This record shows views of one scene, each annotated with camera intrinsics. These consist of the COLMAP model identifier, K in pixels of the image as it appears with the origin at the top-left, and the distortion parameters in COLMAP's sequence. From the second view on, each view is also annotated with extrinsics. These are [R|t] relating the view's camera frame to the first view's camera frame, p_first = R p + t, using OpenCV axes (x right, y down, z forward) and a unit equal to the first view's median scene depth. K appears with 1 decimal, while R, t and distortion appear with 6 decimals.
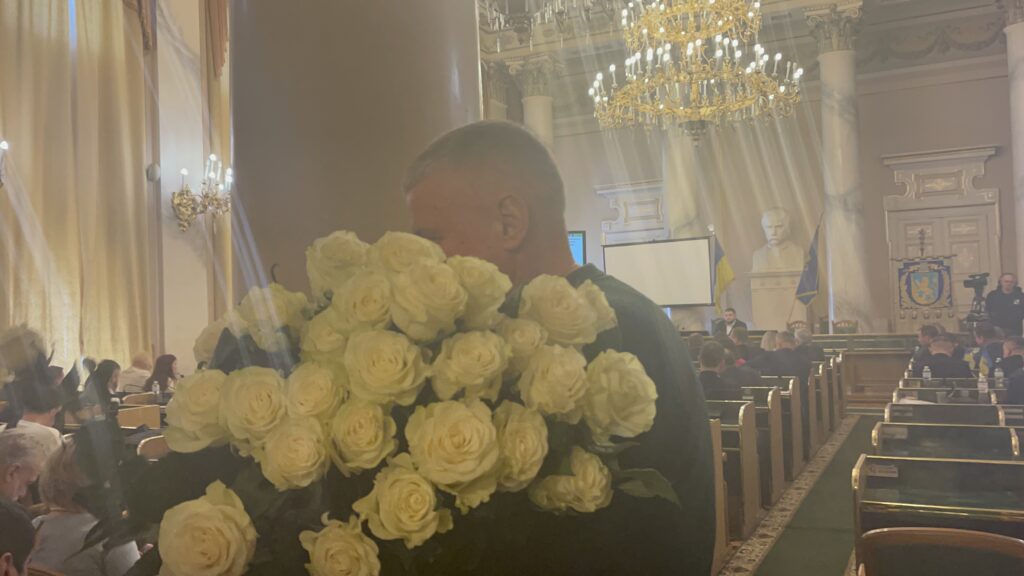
lens RADIAL K [[900.8, 0, 490.6], [0, 900.8, 276.2], [0, 0, 1]] dist [0.070752, -0.098694]
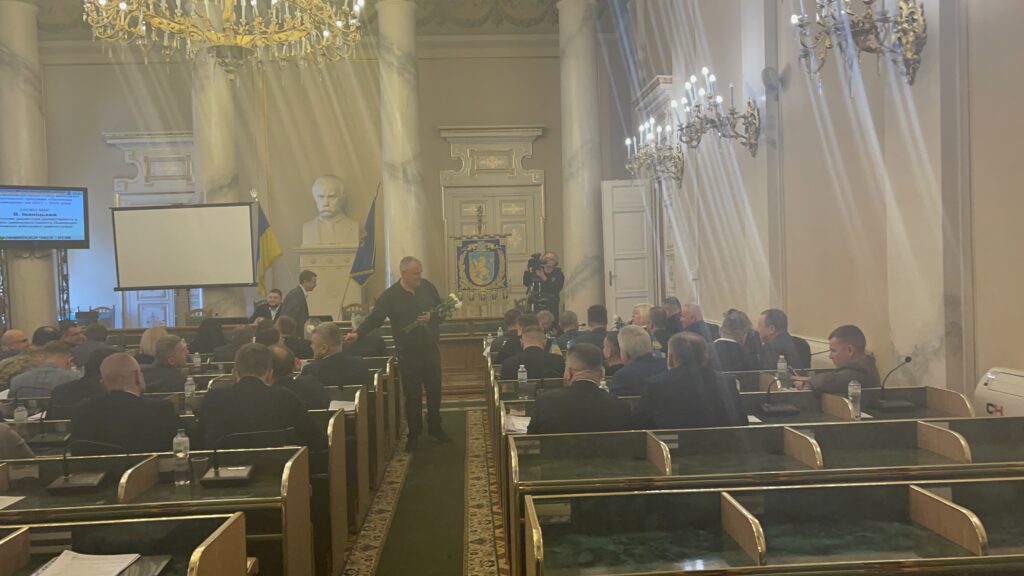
lens RADIAL K [[900.8, 0, 534.5], [0, 900.8, 305.4], [0, 0, 1]] dist [0.070752, -0.098694]
pose [[0.860786, -0.007991, 0.508904, 0.041176], [-0.018684, 0.998707, 0.047286, 0.006088], [-0.508624, -0.050212, 0.859524, 0.147364]]
